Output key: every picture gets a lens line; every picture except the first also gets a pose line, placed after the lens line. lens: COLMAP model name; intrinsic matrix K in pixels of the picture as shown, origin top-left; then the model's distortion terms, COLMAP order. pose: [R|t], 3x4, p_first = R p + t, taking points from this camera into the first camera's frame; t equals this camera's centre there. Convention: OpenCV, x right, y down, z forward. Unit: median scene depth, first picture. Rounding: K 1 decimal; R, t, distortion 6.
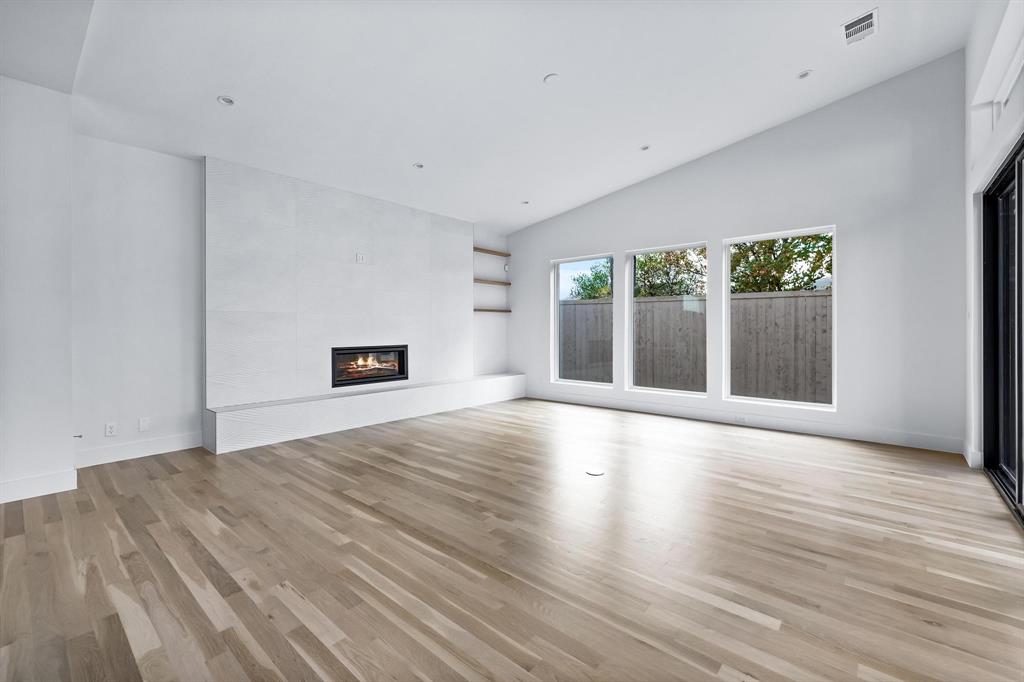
lens RADIAL K [[434.4, 0, 506.4], [0, 434.4, 332.1], [0, 0, 1]] dist [-0.000075, -0.000057]
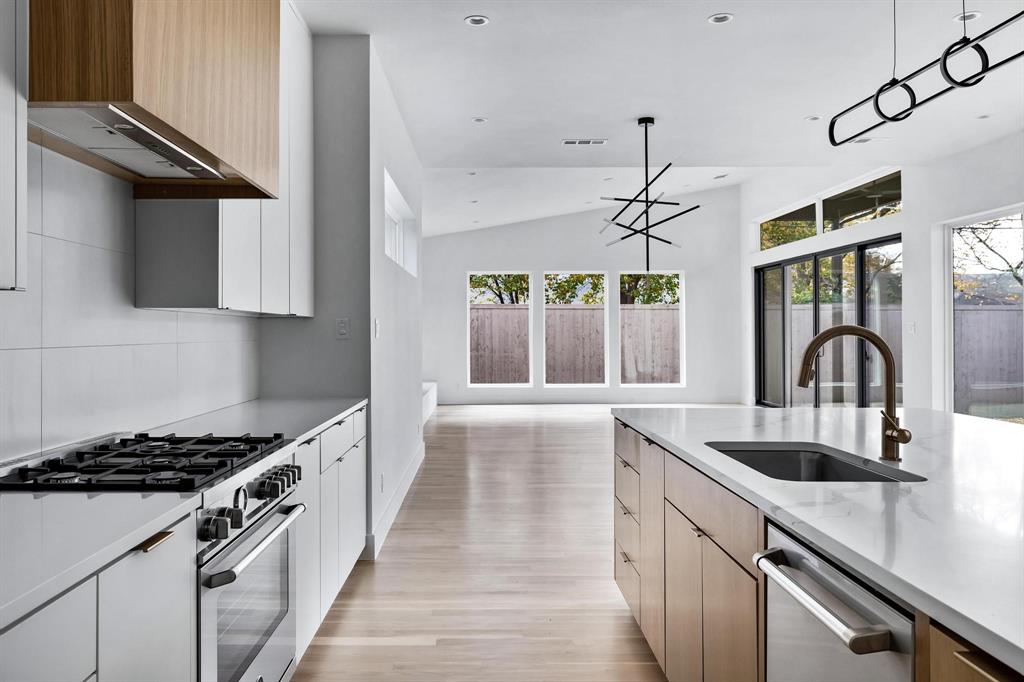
lens RADIAL K [[765.3, 0, 472.9], [0, 765.3, 324.7], [0, 0, 1]] dist [-0.008384, 0.006303]
pose [[0.760549, 0.004636, 0.649263, -1.285211], [0.008679, 0.999813, -0.017306, -0.003591], [-0.649222, 0.018797, 0.760367, -0.490139]]
